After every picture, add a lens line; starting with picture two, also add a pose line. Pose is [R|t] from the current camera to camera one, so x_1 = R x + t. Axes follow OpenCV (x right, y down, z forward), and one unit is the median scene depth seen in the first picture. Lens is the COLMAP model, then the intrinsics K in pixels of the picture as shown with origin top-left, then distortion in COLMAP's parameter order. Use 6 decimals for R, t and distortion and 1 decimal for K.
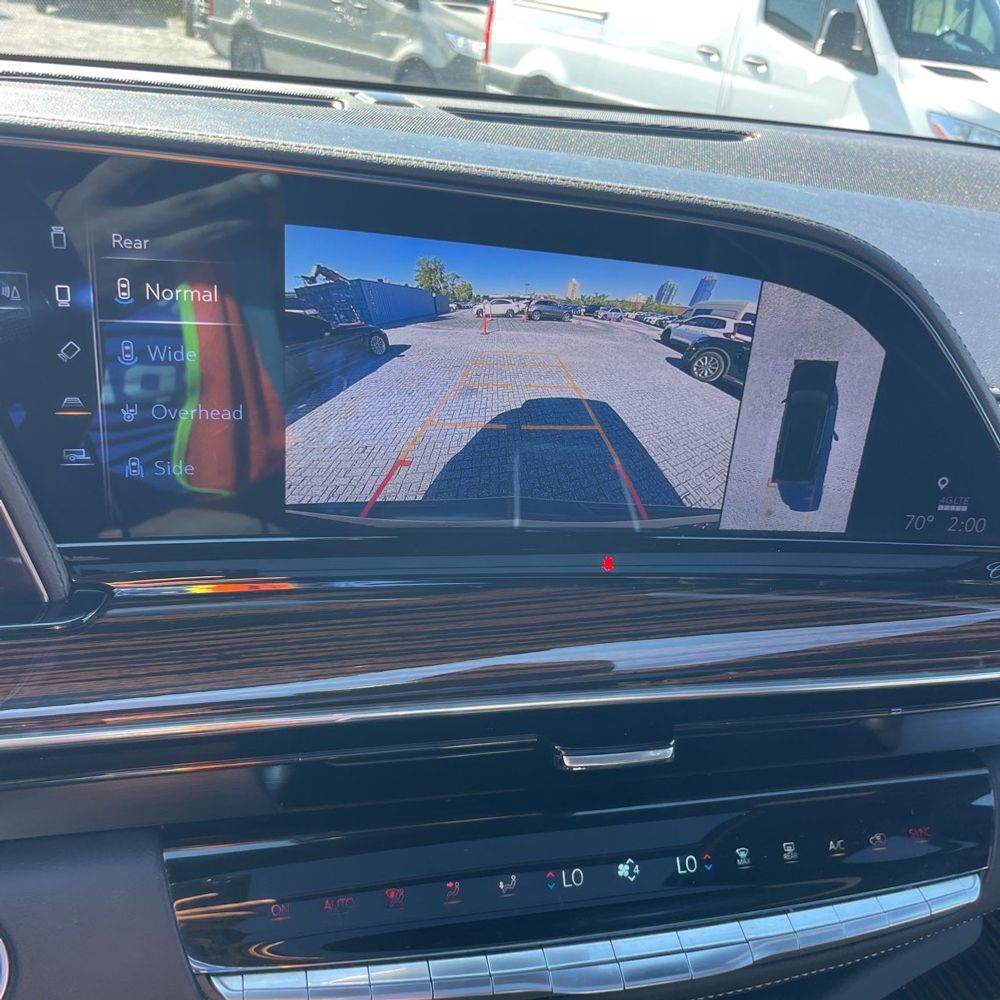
lens RADIAL K [[1004.2, 0, 494.6], [0, 1004.2, 496.2], [0, 0, 1]] dist [0.072101, -0.097180]
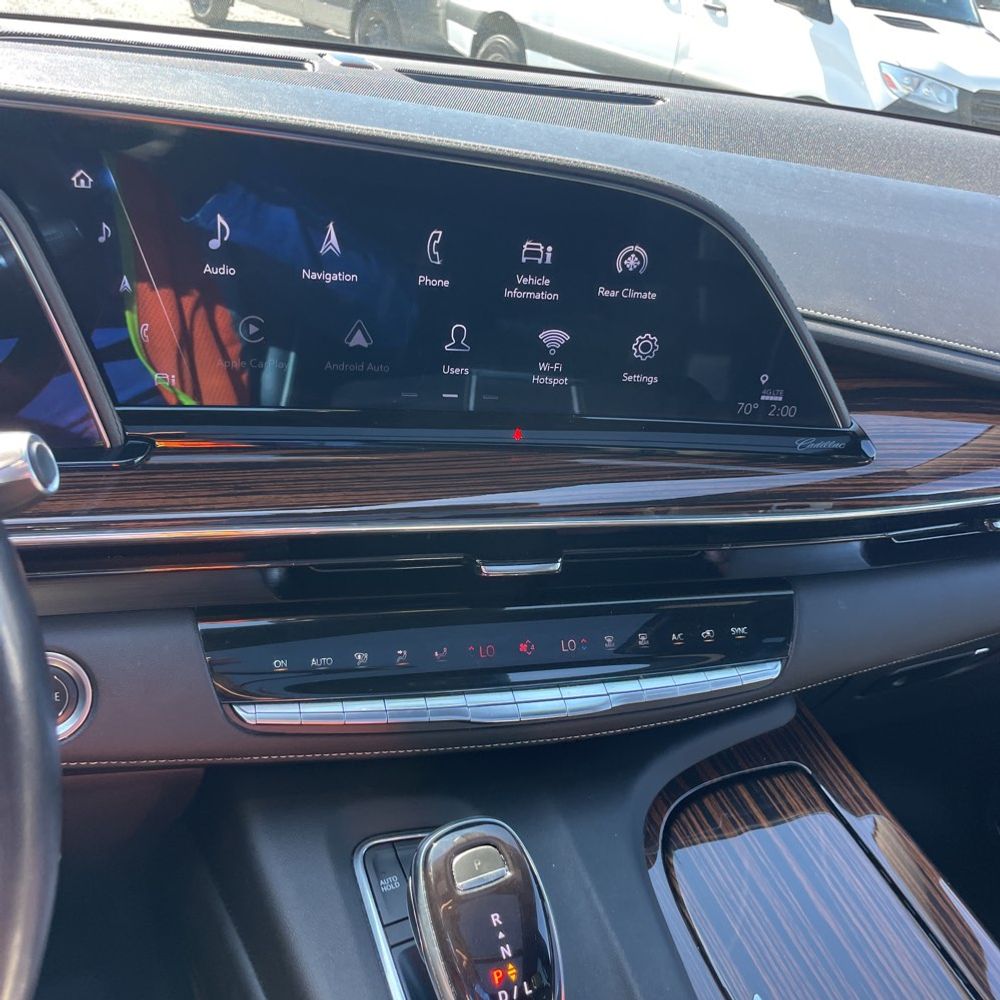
lens RADIAL K [[1003.0, 0, 504.6], [0, 1003.0, 502.6], [0, 0, 1]] dist [0.093191, -0.136575]
pose [[0.998692, 0.007140, 0.050627, 0.025673], [-0.010182, 0.998141, 0.060083, 0.074681], [-0.050103, -0.060520, 0.996909, -0.346289]]
